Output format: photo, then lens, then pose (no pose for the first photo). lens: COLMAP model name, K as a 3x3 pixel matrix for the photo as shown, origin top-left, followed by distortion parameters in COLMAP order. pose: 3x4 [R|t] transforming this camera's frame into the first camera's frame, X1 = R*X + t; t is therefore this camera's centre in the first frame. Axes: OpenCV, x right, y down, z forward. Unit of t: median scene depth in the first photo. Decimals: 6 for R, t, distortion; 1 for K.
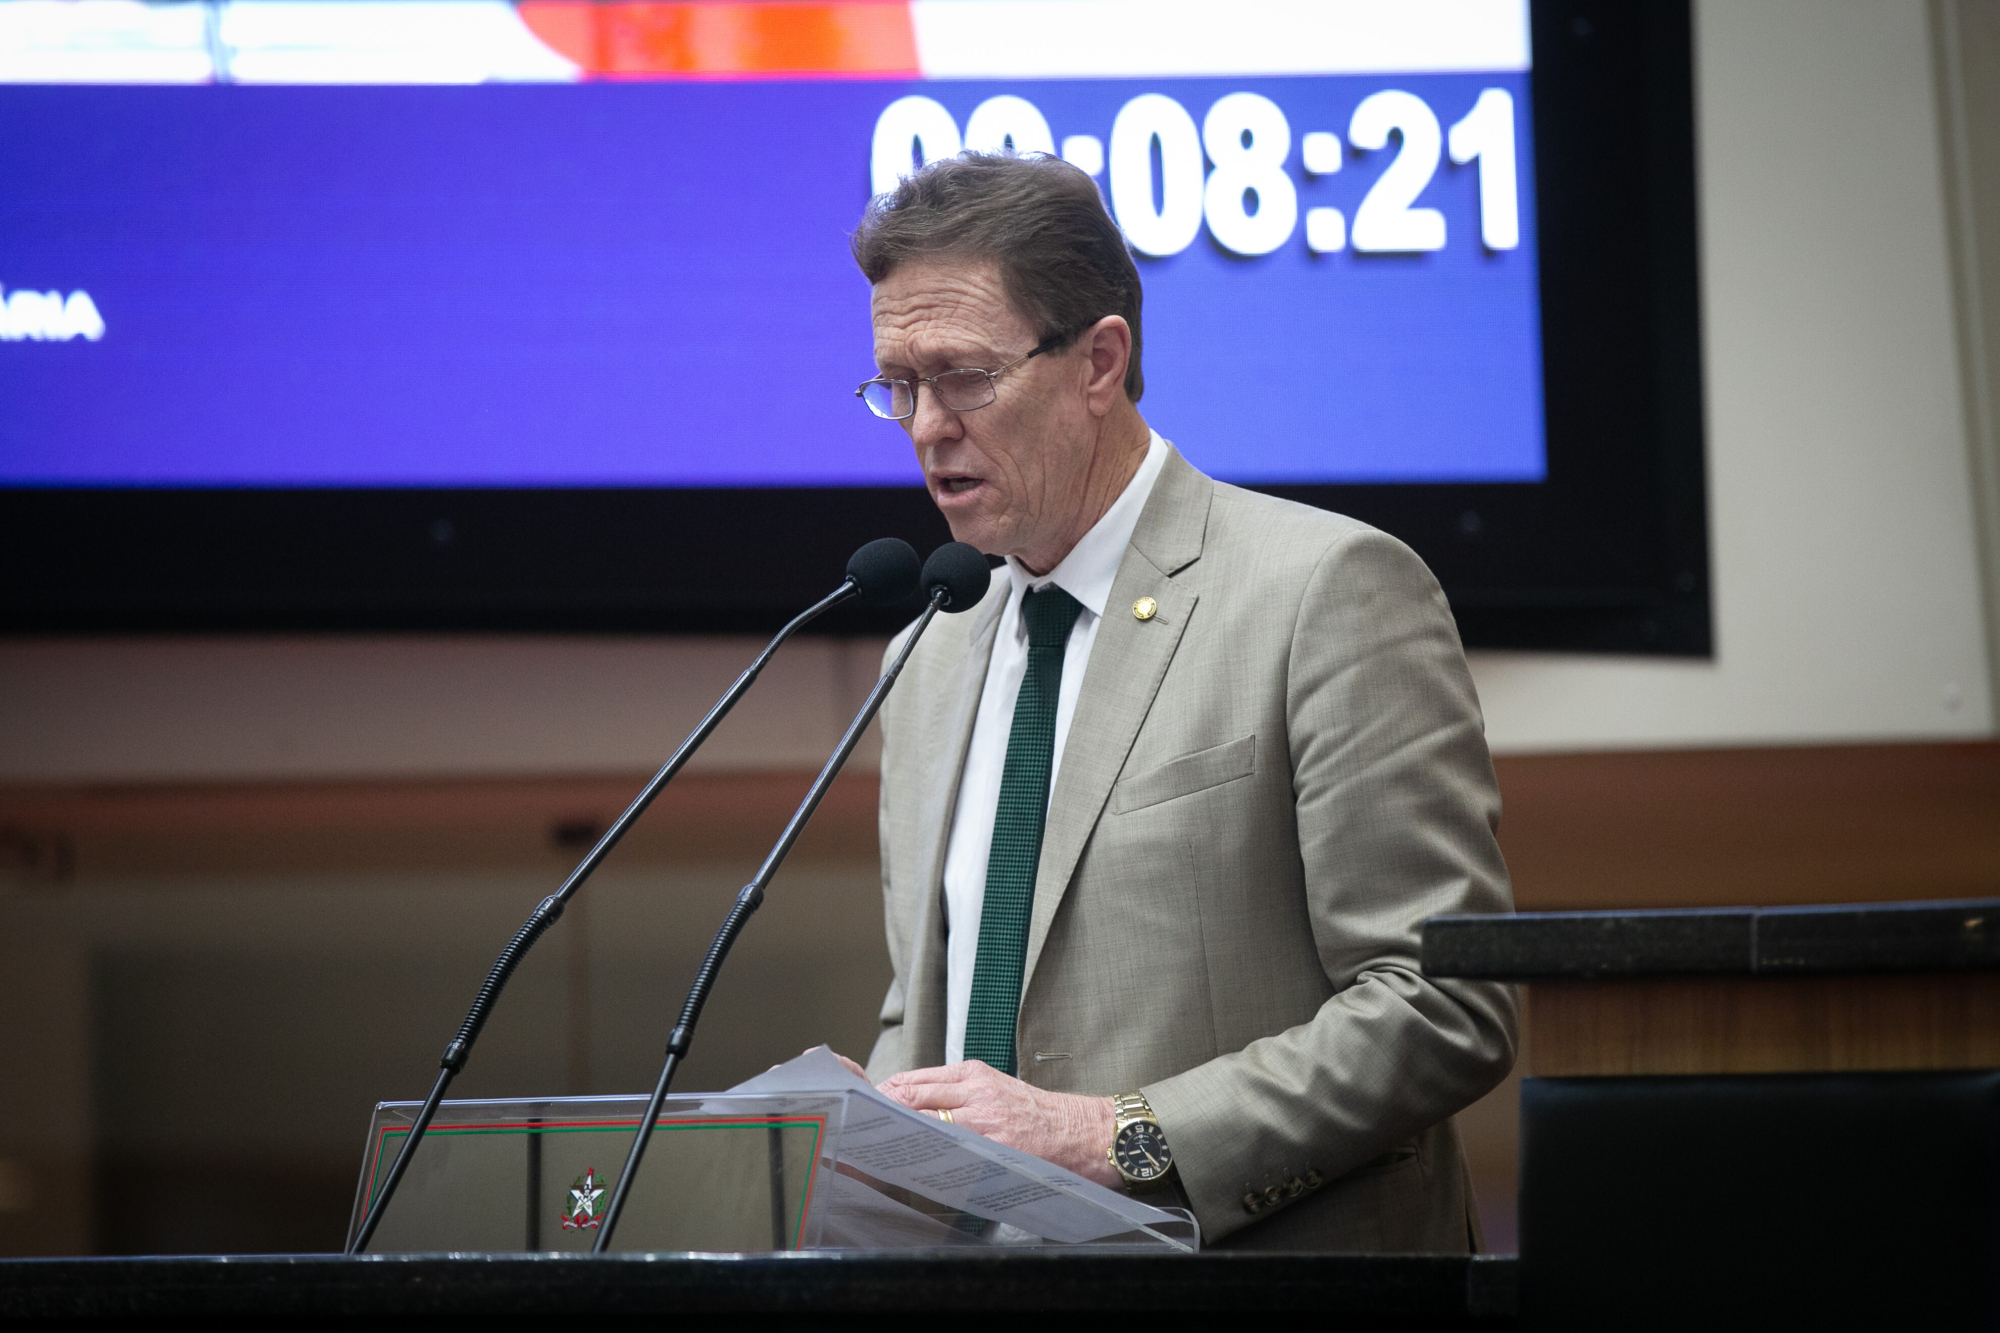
lens RADIAL K [[9975.2, 0, 938.0], [0, 9975.2, 666.0], [0, 0, 1]] dist [1.813947, -10.710549]
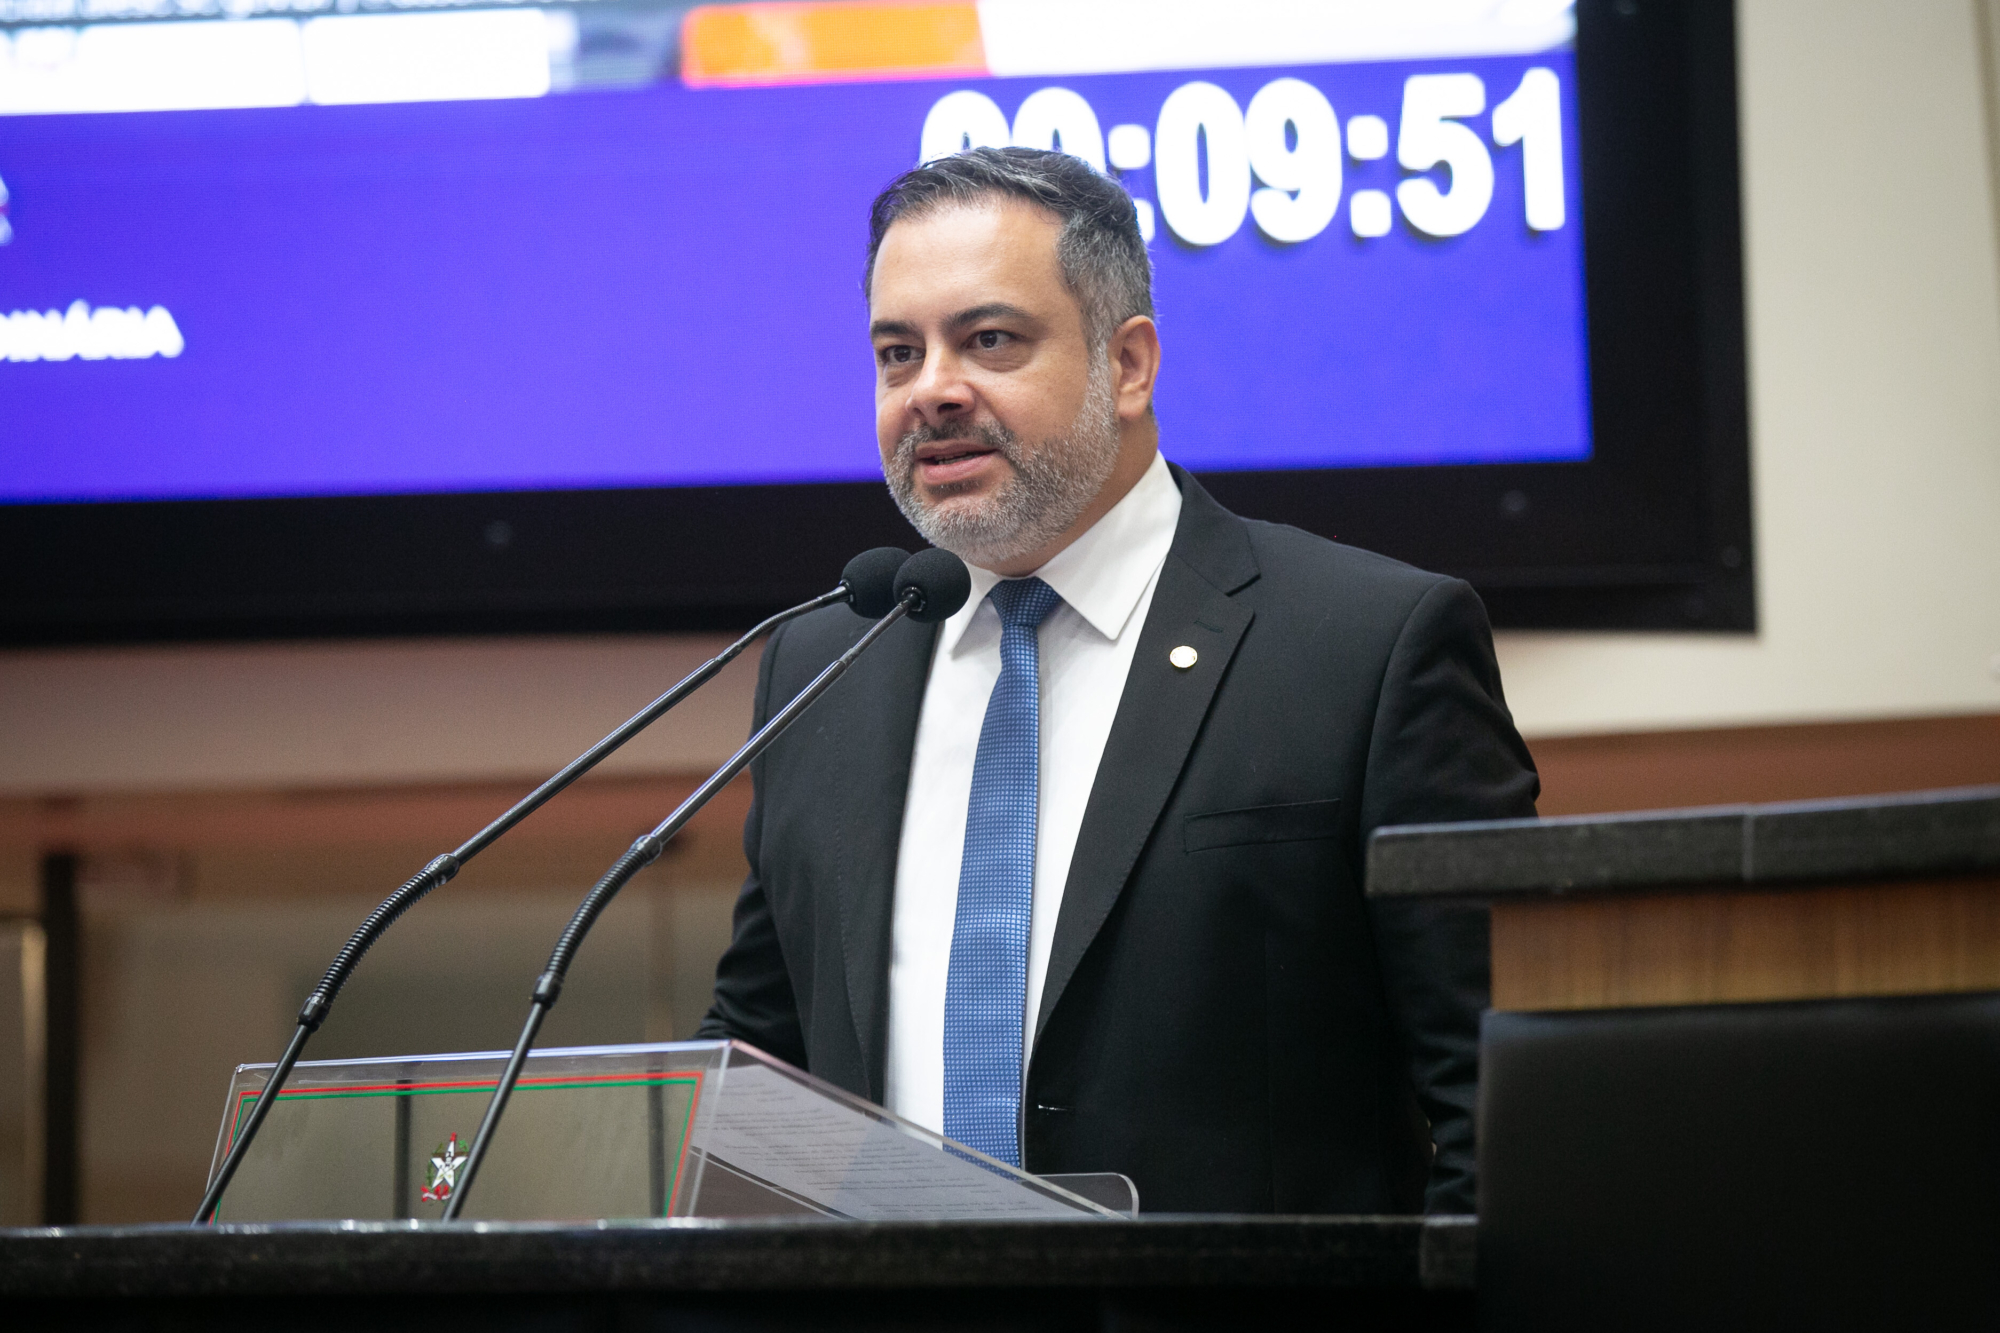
lens RADIAL K [[7796.4, 0, 968.0], [0, 7796.4, 857.3], [0, 0, 1]] dist [0.758223, -1.541594]
pose [[0.999397, -0.006808, -0.034054, 0.033952], [0.006963, 0.999966, 0.004462, 0.022401], [0.034022, -0.004696, 0.999410, 0.304249]]
